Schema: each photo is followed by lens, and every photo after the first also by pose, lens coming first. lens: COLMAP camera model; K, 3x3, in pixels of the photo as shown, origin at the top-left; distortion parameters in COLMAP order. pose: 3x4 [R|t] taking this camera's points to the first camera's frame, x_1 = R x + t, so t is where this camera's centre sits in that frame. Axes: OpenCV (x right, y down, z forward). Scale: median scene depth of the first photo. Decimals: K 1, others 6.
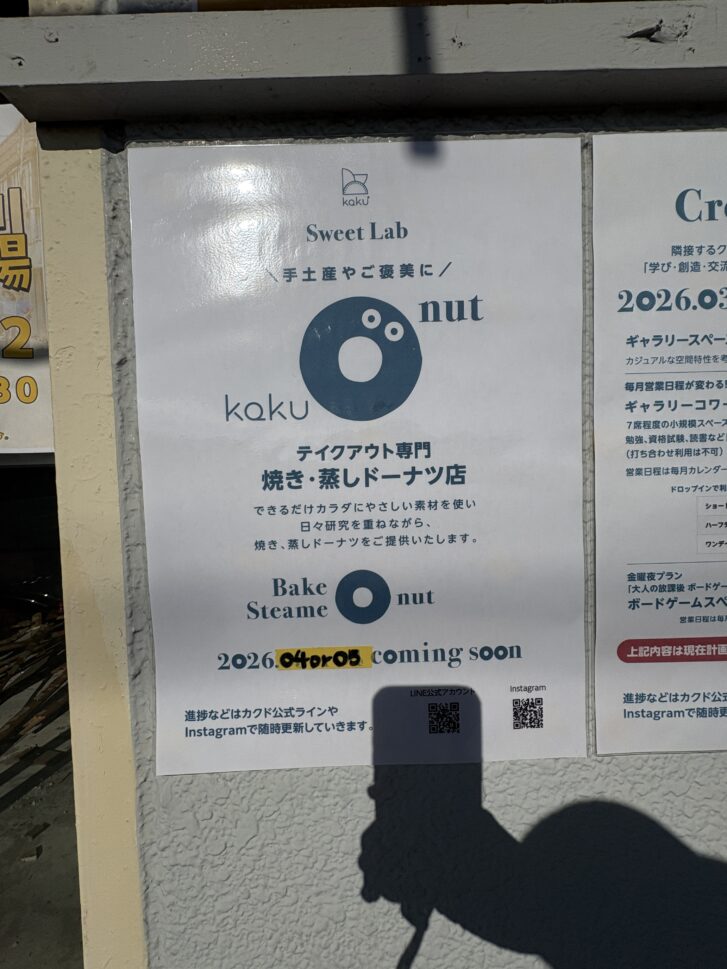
lens RADIAL K [[390.2, 0, 363.8], [0, 390.2, 483.3], [0, 0, 1]] dist [-0.001479, -0.000216]
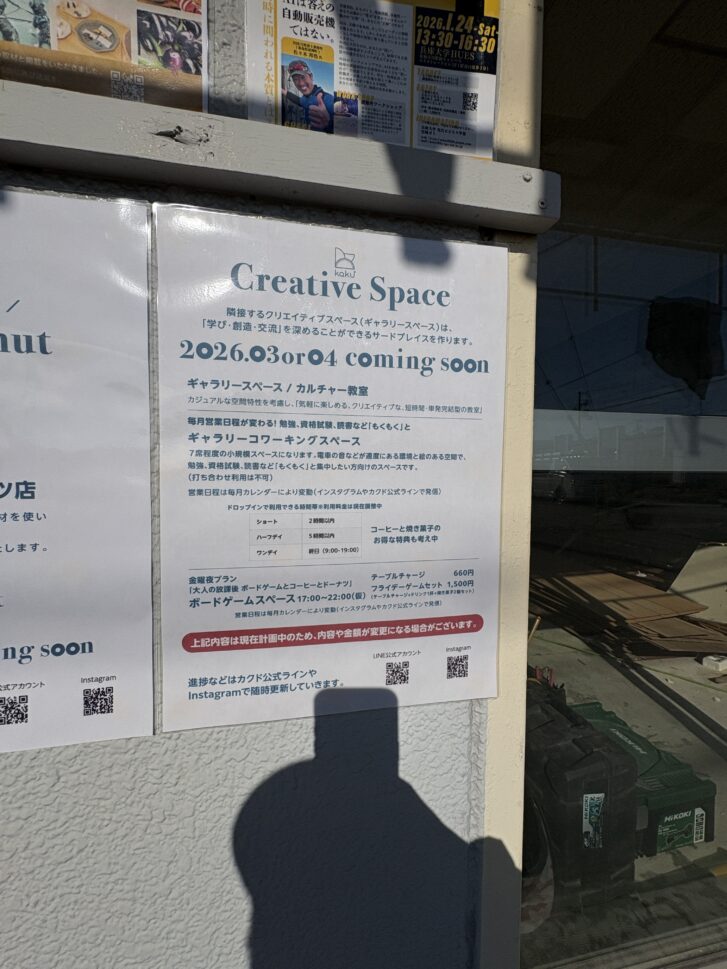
lens RADIAL K [[390.2, 0, 363.3], [0, 390.2, 485.8], [0, 0, 1]] dist [-0.001479, -0.000216]
pose [[0.983174, 0.030411, 0.180120, 0.976366], [-0.029798, 0.999537, -0.006110, -0.056383], [-0.180223, 0.000640, 0.983626, -0.266432]]
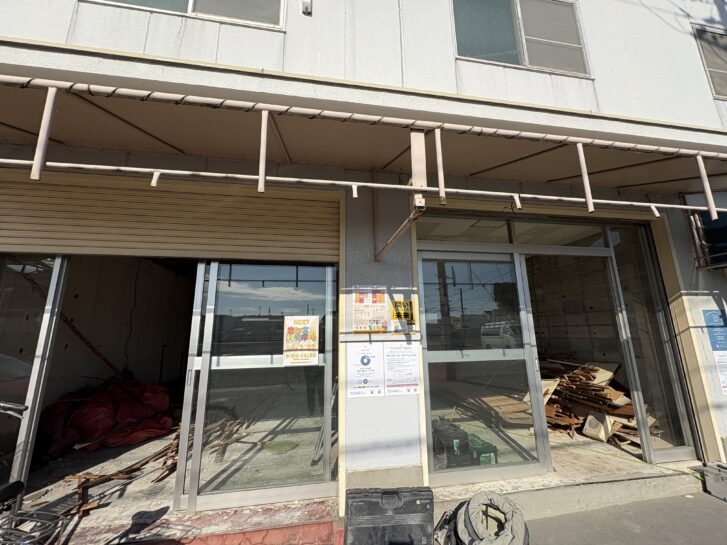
lens RADIAL K [[292.8, 0, 360.5], [0, 292.8, 272.7], [0, 0, 1]] dist [-0.001479, -0.000216]
pose [[0.988382, 0.045252, 0.145098, -1.585703], [-0.008943, 0.970310, -0.241699, -0.757395], [-0.151728, 0.237594, 0.959441, -8.246767]]
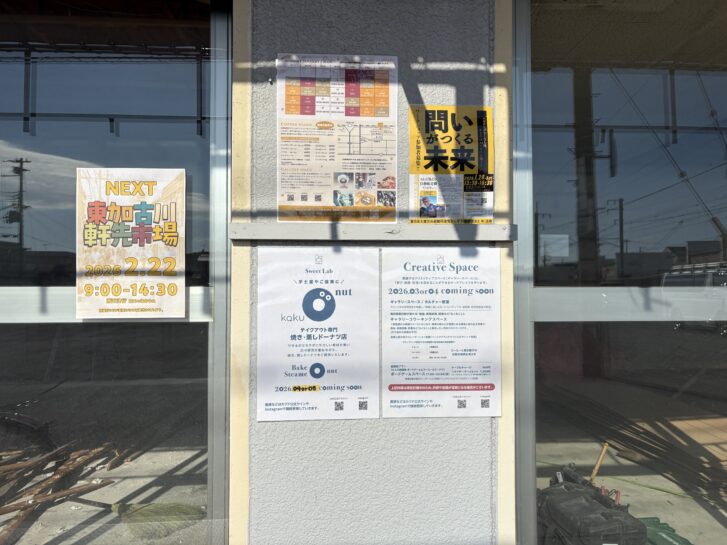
lens RADIAL K [[549.2, 0, 364.0], [0, 549.2, 269.2], [0, 0, 1]] dist [0.055068, -0.061882]
pose [[0.998138, 0.030601, 0.052759, 0.130940], [-0.026664, 0.996918, -0.073783, -0.275750], [-0.054854, 0.072239, 0.995878, -4.137281]]
